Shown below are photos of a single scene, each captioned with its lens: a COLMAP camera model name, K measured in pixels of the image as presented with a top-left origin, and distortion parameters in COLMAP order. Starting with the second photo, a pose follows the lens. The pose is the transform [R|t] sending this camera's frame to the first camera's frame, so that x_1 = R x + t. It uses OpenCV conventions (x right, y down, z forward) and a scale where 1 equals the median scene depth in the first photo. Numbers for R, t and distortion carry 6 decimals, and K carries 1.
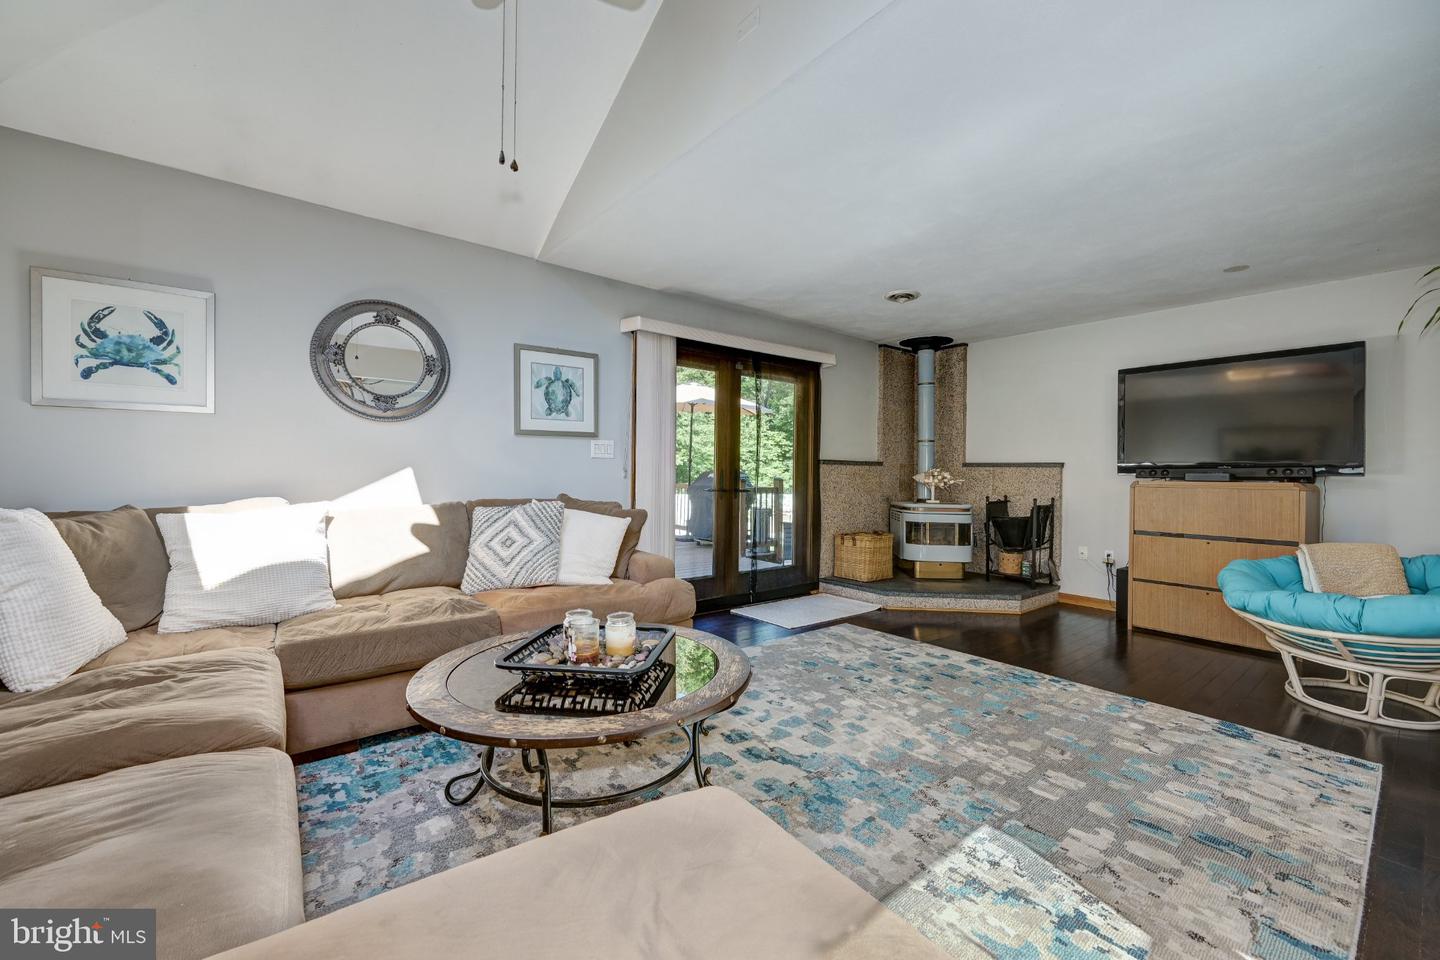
lens RADIAL K [[581.5, 0, 732.4], [0, 581.5, 467.8], [0, 0, 1]] dist [0.001070, 0.000038]
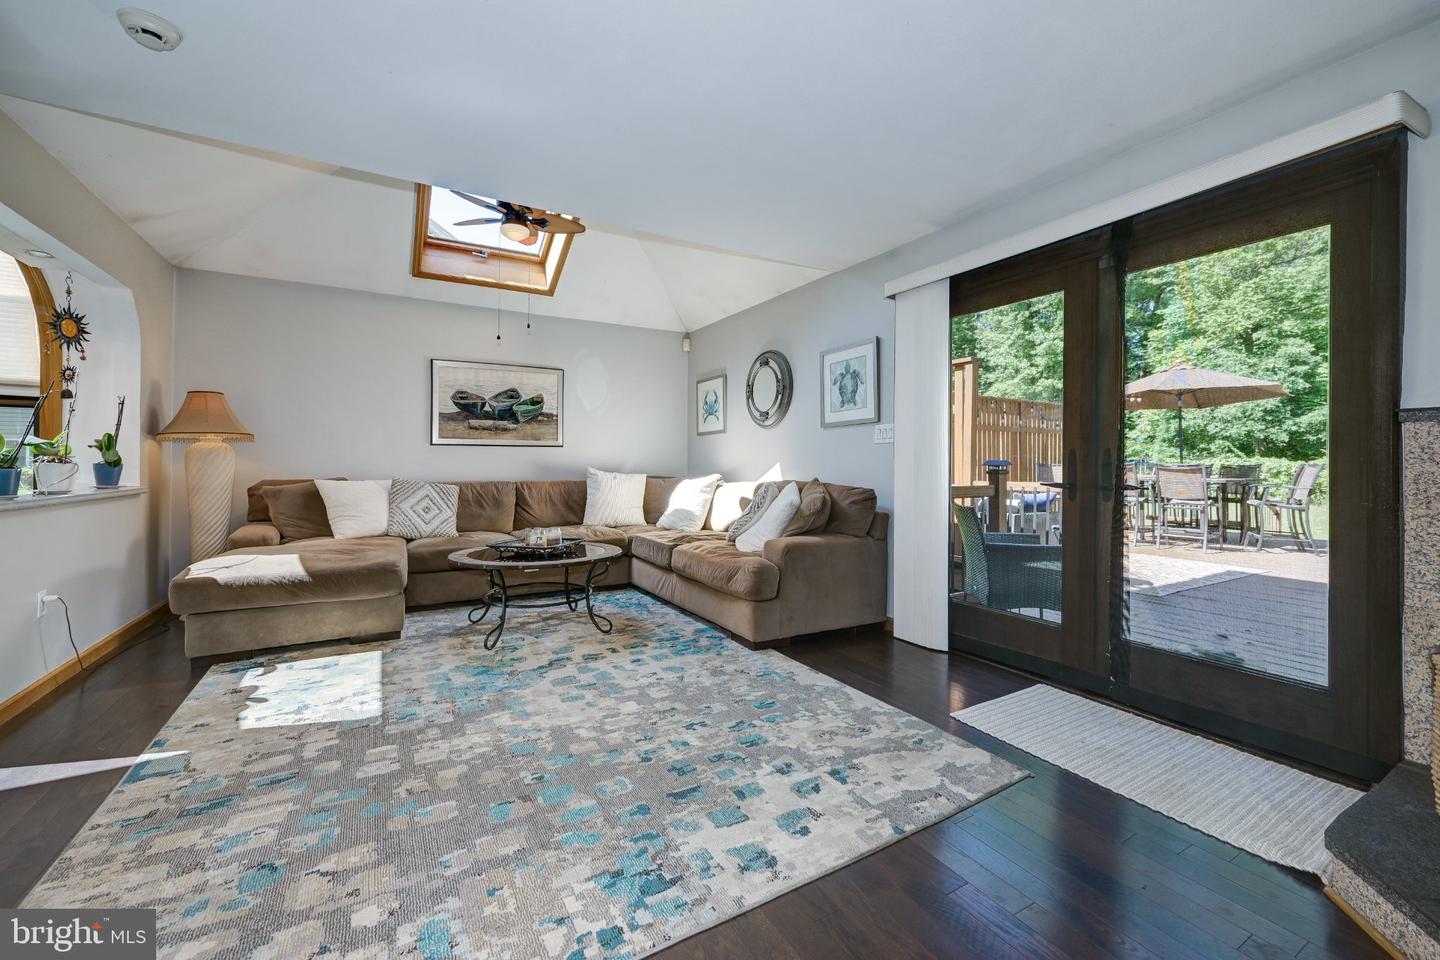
lens RADIAL K [[581.5, 0, 732.4], [0, 581.5, 467.8], [0, 0, 1]] dist [0.001070, 0.000038]
pose [[-0.155122, -0.006538, -0.987874, 1.031198], [0.004086, 0.999965, -0.007259, 0.039636], [0.987887, -0.005162, -0.155089, 1.248024]]
